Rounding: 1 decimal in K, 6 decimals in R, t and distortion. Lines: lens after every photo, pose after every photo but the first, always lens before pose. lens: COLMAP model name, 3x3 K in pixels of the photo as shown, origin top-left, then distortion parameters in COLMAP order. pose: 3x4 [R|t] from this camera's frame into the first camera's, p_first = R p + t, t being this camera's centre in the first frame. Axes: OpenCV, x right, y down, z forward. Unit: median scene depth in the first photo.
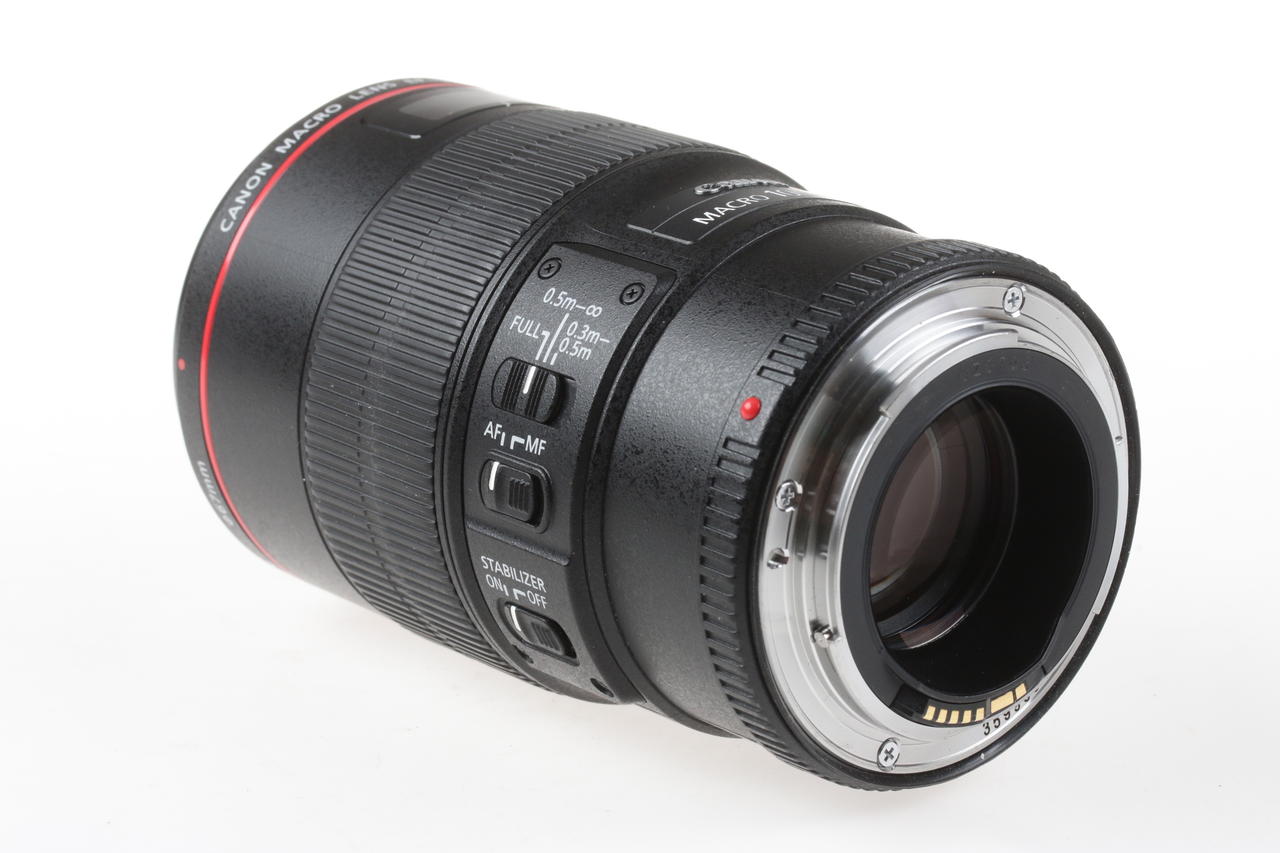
lens RADIAL K [[3774.9, 0, 640.4], [0, 3774.9, 426.7], [0, 0, 1]] dist [0.175622, 0.000000]
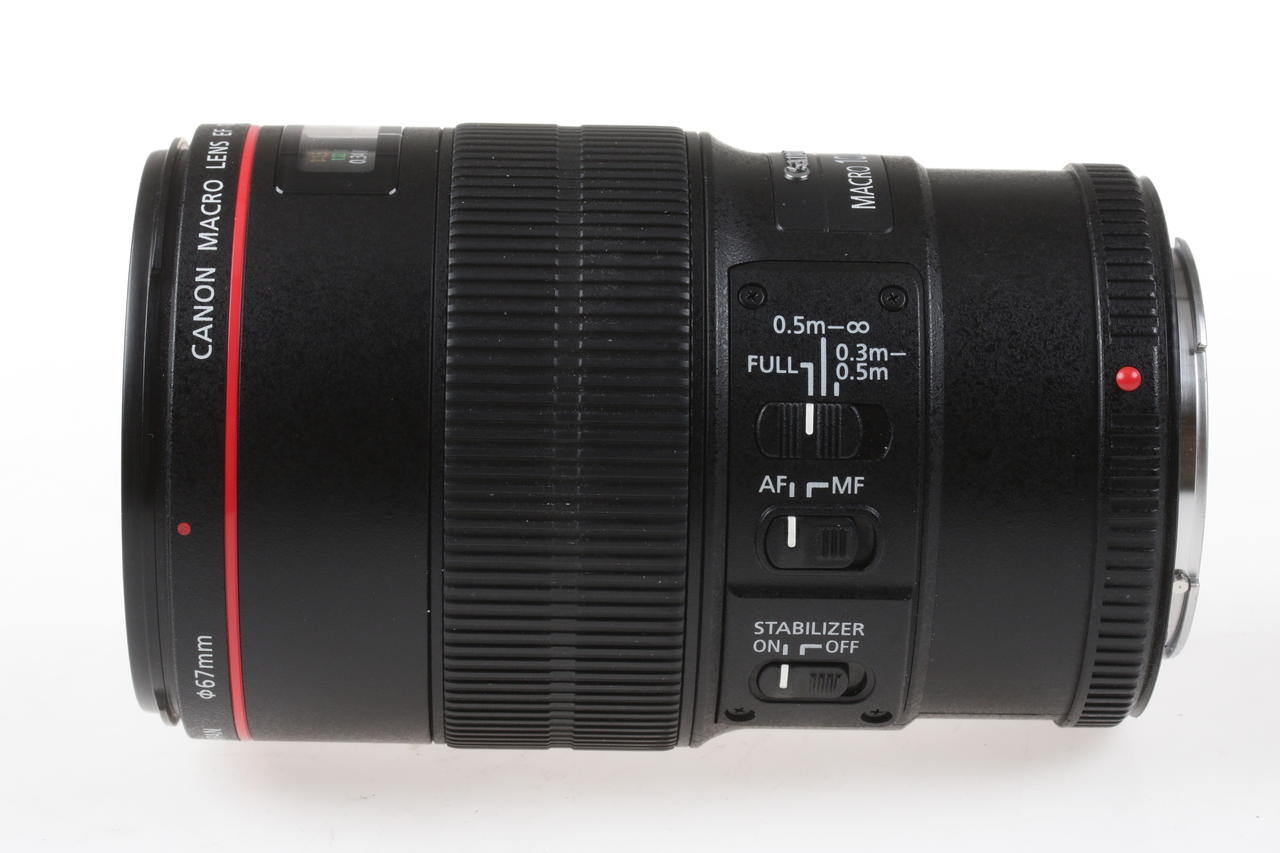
lens RADIAL K [[3774.9, 0, 639.5], [0, 3774.9, 426.2], [0, 0, 1]] dist [0.175622, 0.000000]
pose [[0.656022, -0.272297, 0.703910, -0.697754], [0.210245, 0.961664, 0.176065, -0.179648], [-0.724867, 0.032491, 0.688122, 0.400803]]
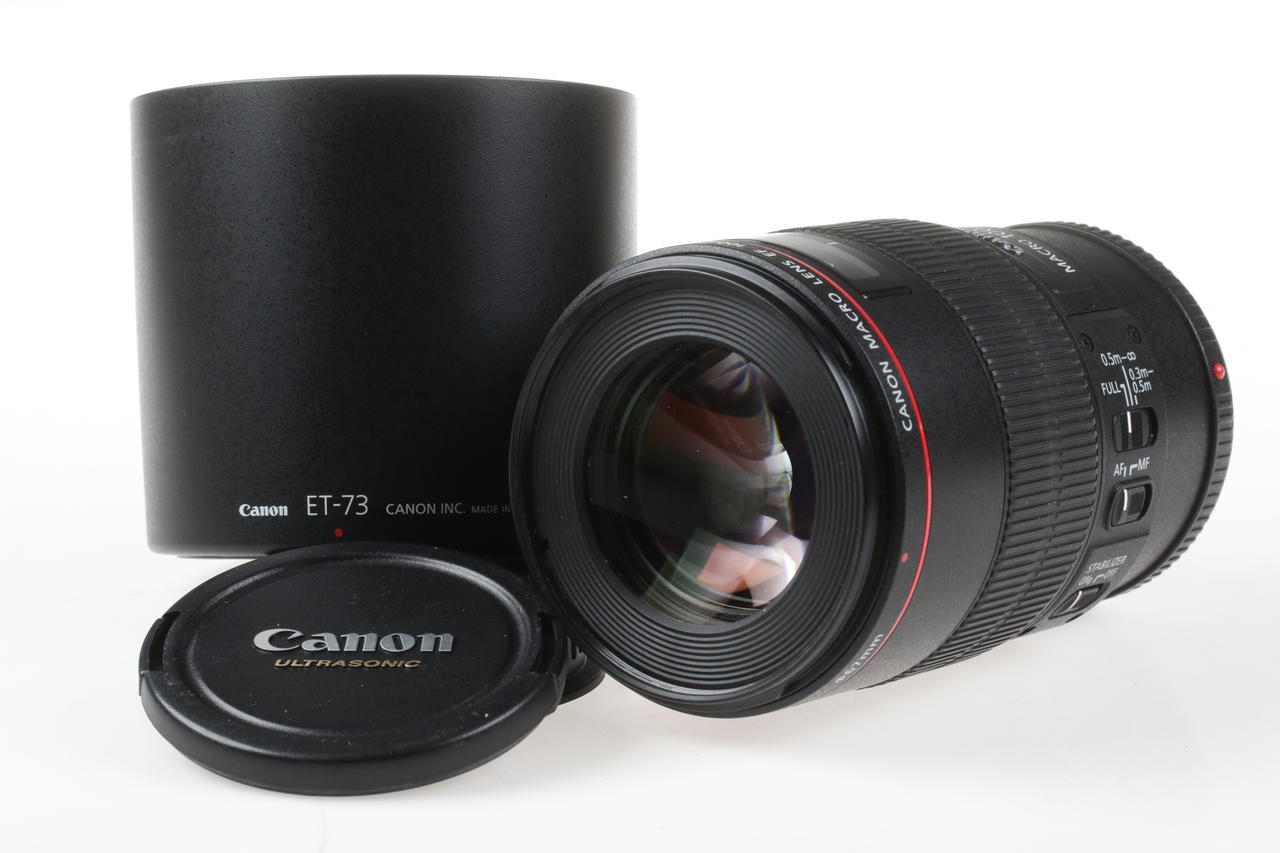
lens RADIAL K [[3774.9, 0, 640.0], [0, 3774.9, 426.4], [0, 0, 1]] dist [0.175622, 0.000000]
pose [[-0.204958, -0.353248, 0.912802, -1.213554], [0.039474, 0.928859, 0.368325, -0.509756], [-0.977974, 0.111524, -0.176433, 1.402361]]
